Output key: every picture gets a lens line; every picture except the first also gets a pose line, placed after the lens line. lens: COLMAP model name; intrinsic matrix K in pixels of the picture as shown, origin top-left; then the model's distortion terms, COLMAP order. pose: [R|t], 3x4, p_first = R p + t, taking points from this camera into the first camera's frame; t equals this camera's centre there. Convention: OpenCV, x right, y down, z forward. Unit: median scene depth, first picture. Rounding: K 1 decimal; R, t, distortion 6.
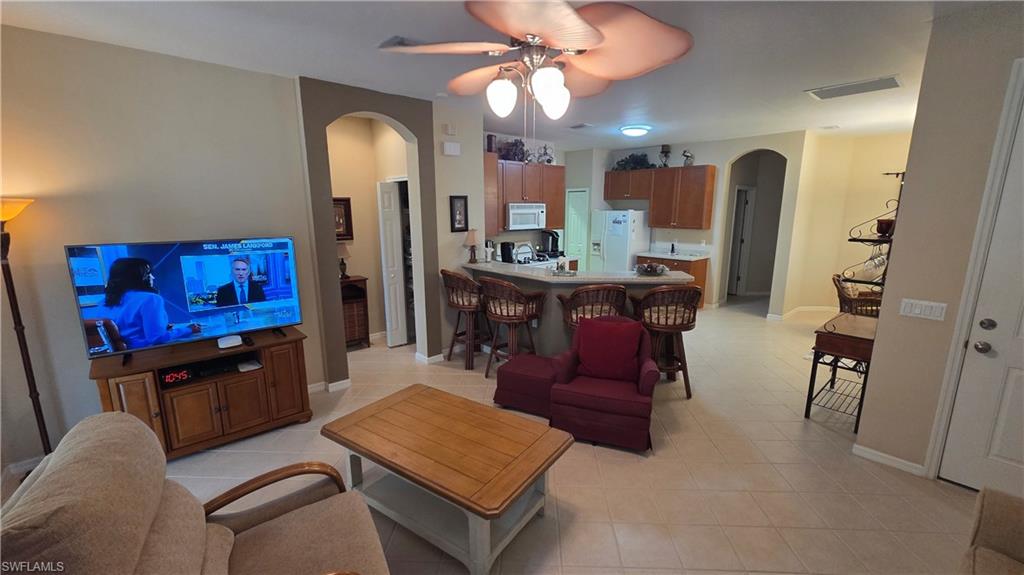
lens RADIAL K [[418.5, 0, 514.7], [0, 418.5, 292.4], [0, 0, 1]] dist [0.004012, 0.000239]
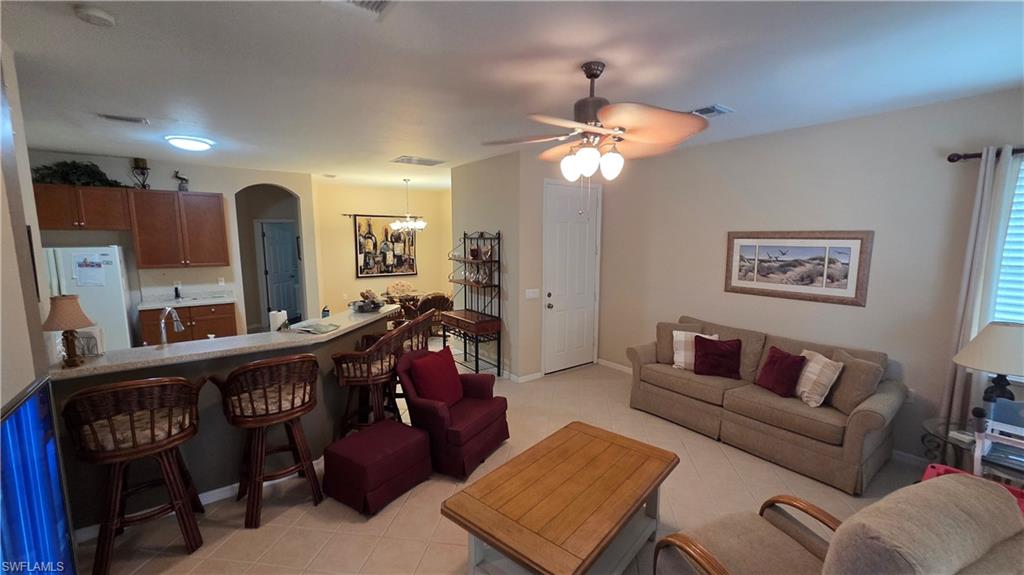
lens RADIAL K [[418.5, 0, 514.7], [0, 418.5, 292.4], [0, 0, 1]] dist [0.004012, 0.000239]
pose [[0.108537, -0.130794, 0.985451, -0.371157], [0.201905, 0.973545, 0.106976, -0.073935], [-0.973373, 0.187357, 0.132073, 0.333246]]
